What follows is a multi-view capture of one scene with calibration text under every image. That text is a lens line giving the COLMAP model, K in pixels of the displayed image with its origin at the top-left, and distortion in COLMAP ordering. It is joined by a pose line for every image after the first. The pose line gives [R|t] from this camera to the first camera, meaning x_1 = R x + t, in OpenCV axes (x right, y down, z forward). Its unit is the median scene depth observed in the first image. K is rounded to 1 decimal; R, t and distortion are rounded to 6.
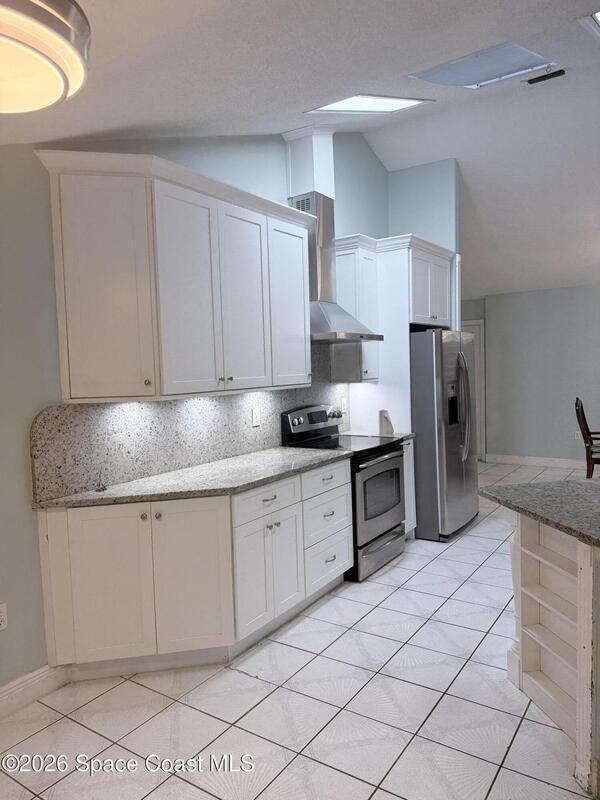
lens RADIAL K [[565.1, 0, 300.6], [0, 565.1, 401.8], [0, 0, 1]] dist [-0.003127, 0.000477]
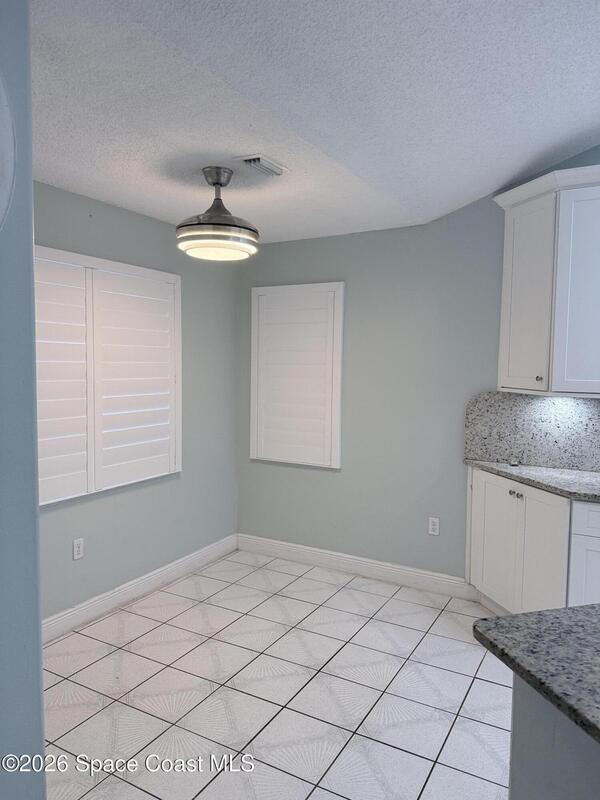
lens RADIAL K [[565.1, 0, 297.5], [0, 565.1, 400.3], [0, 0, 1]] dist [-0.003127, 0.000477]
pose [[0.076796, 0.108298, -0.991148, 0.798118], [-0.079908, 0.991554, 0.102151, -0.068183], [0.993840, 0.071356, 0.084801, 0.433834]]
